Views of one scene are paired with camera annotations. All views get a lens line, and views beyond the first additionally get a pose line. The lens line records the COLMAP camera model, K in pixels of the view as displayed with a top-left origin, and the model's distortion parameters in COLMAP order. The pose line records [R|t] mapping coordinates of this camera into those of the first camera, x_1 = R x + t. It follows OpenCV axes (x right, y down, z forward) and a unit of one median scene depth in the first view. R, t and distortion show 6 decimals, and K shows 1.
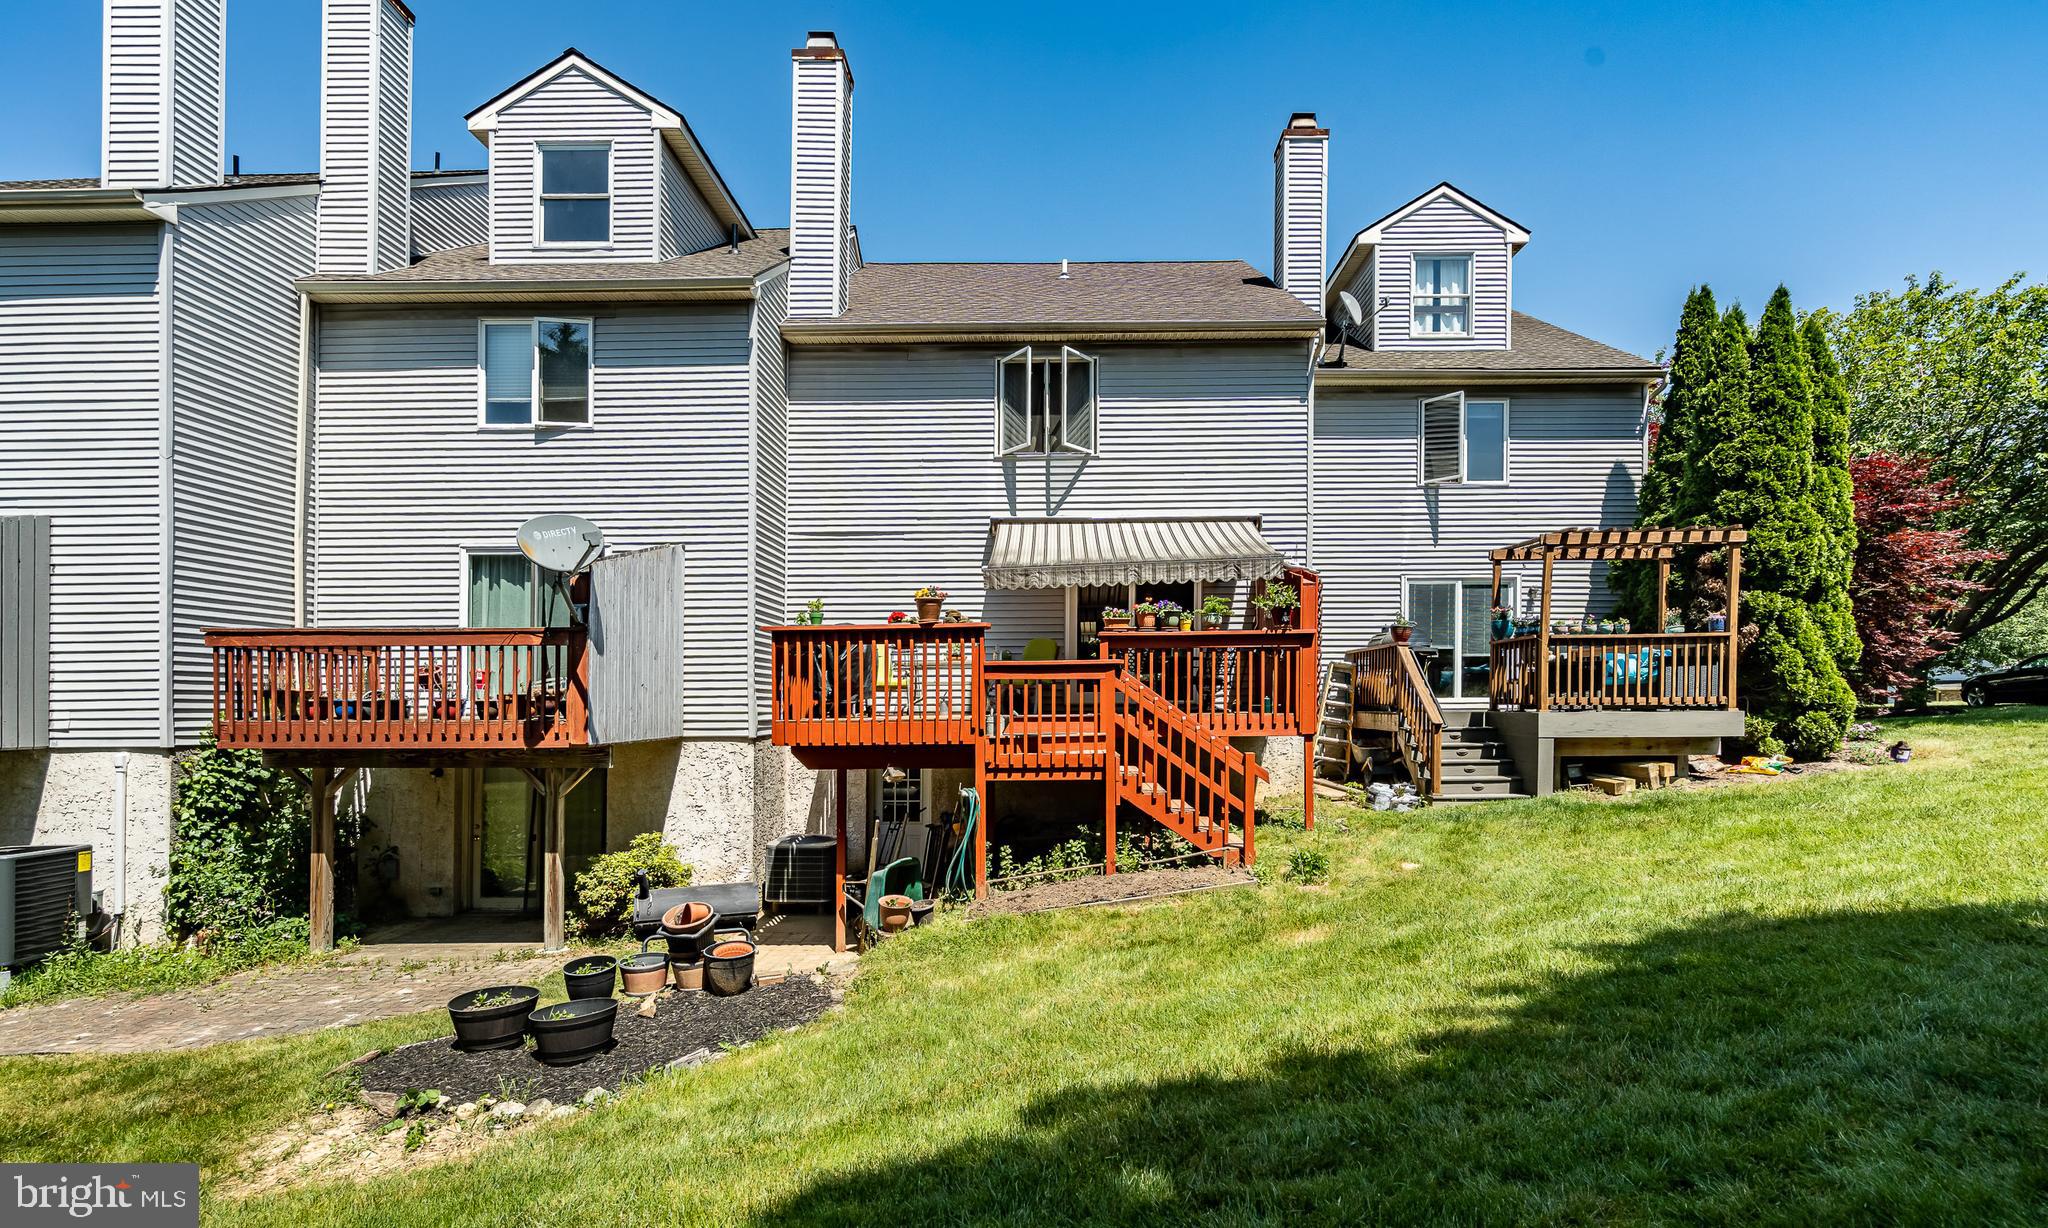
lens RADIAL K [[946.9, 0, 1055.3], [0, 946.9, 700.5], [0, 0, 1]] dist [-0.007677, 0.001546]
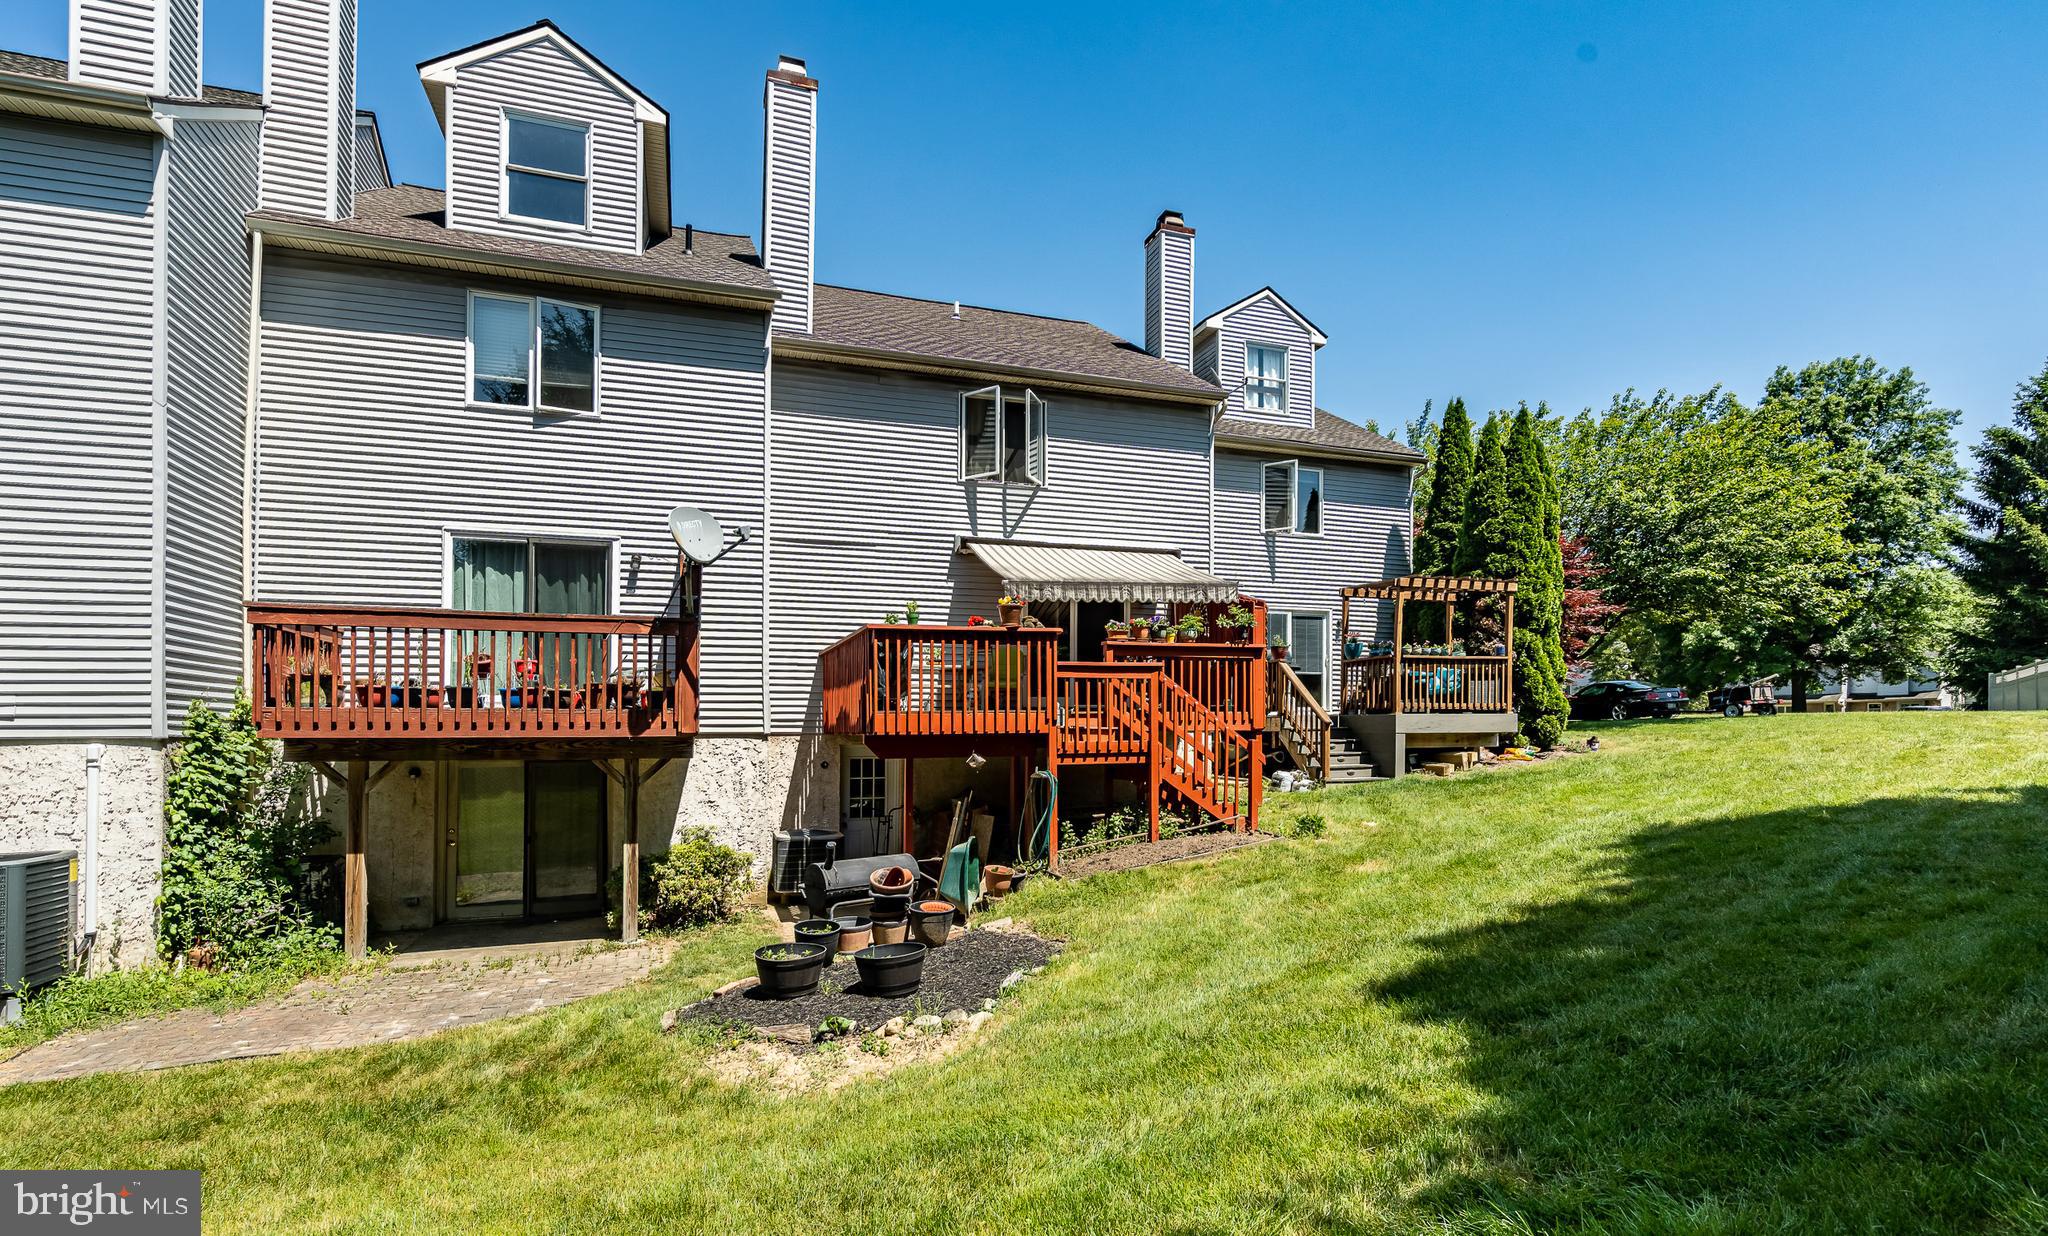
lens RADIAL K [[946.9, 0, 1034.2], [0, 946.9, 717.7], [0, 0, 1]] dist [-0.007677, 0.001546]
pose [[0.943815, 0.004707, 0.330441, -0.386132], [-0.001101, 0.999938, -0.011100, 0.032513], [-0.330473, 0.010113, 0.943761, -0.069325]]
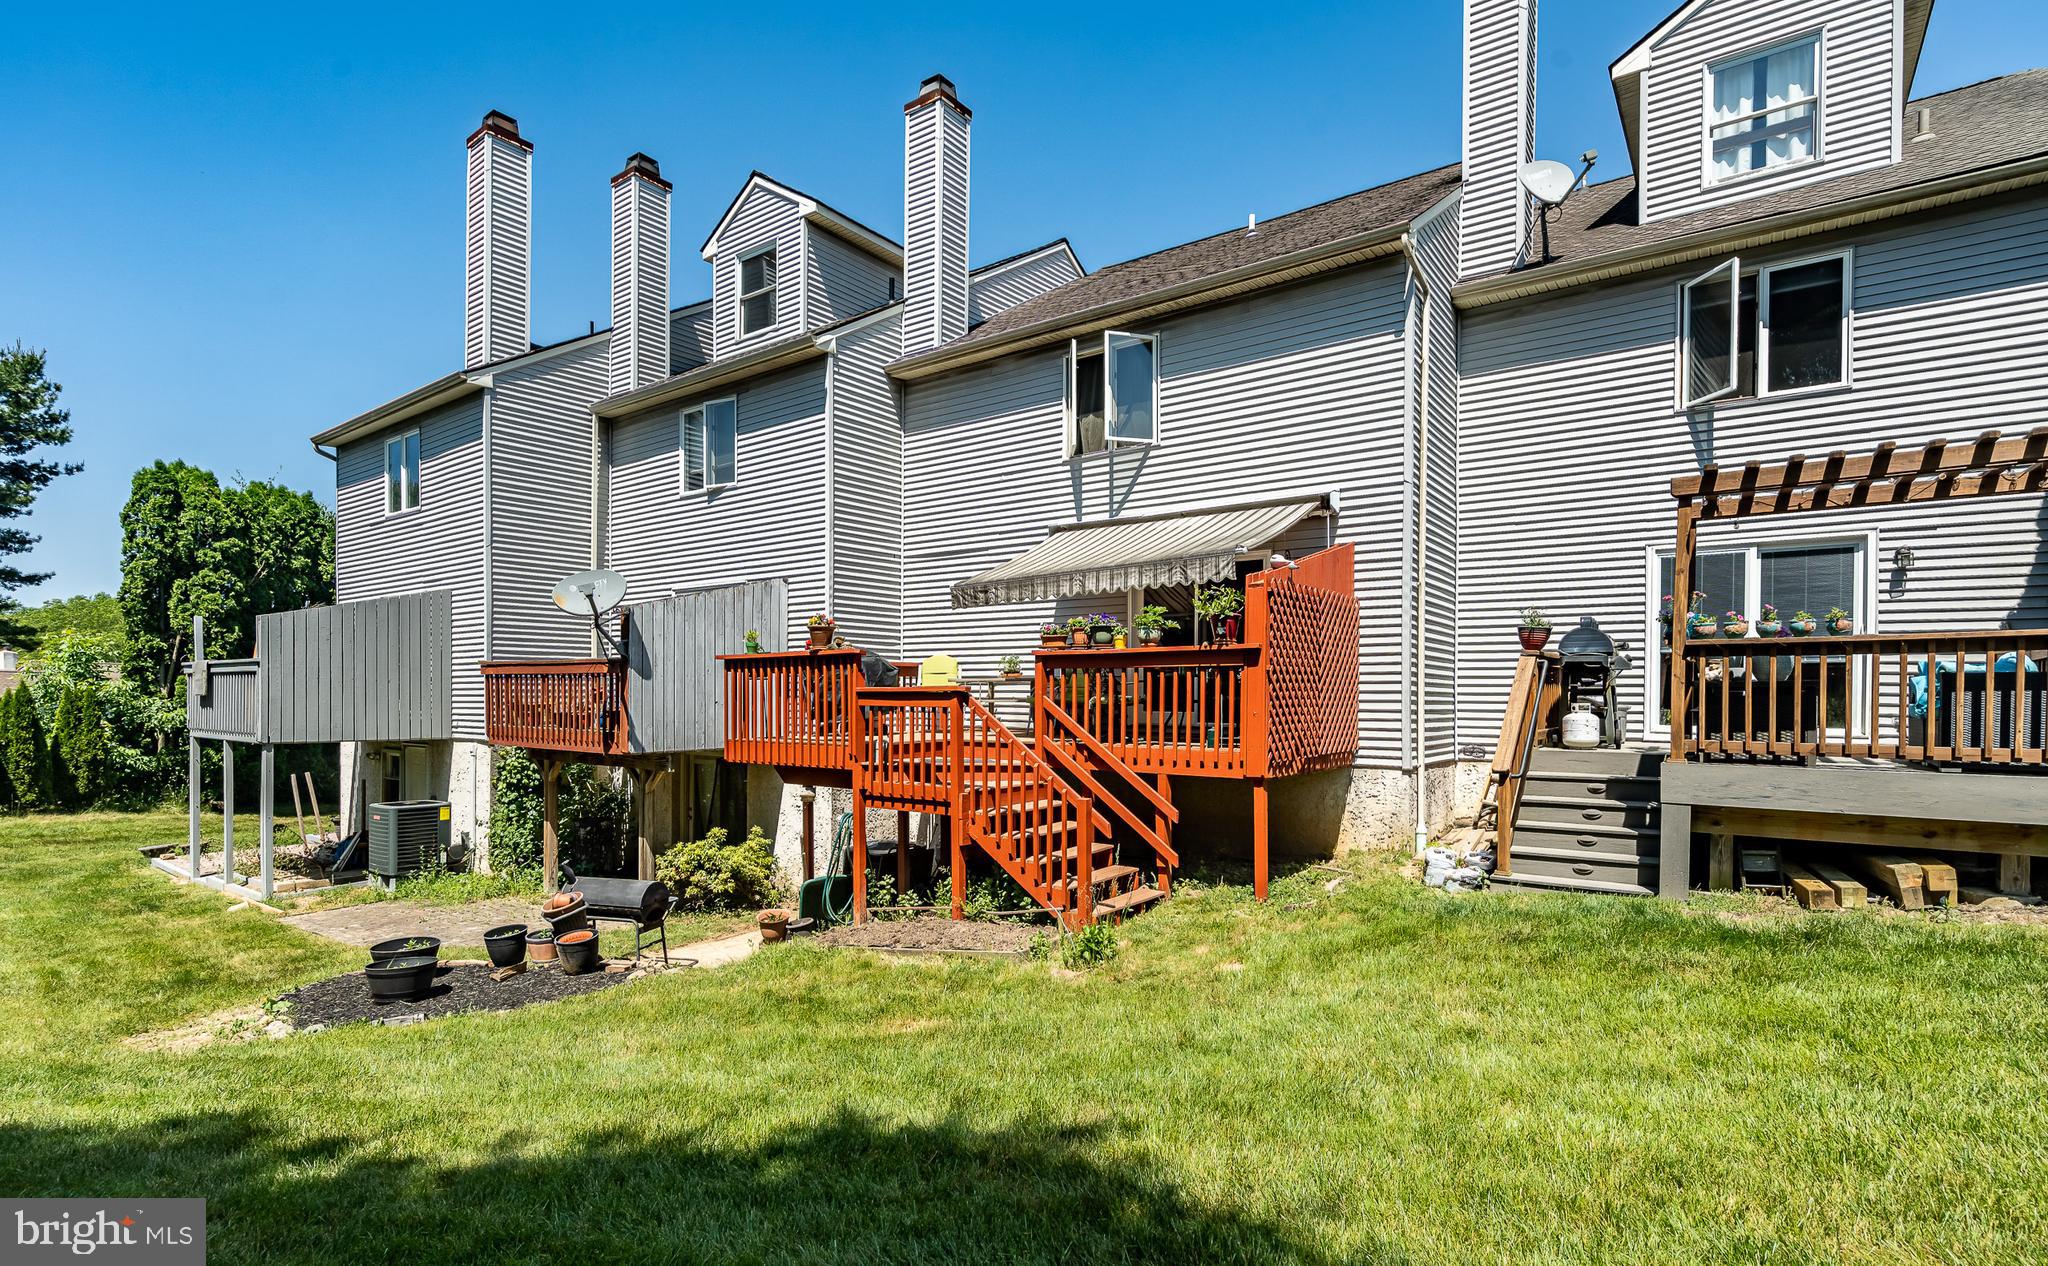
lens RADIAL K [[968.4, 0, 1048.7], [0, 968.4, 683.0], [0, 0, 1]] dist [-0.001833, -0.000036]
pose [[0.811126, 0.004207, -0.584856, 0.555969], [-0.007431, 0.999968, -0.003114, -0.035979], [0.584824, 0.006872, 0.811131, 0.232622]]
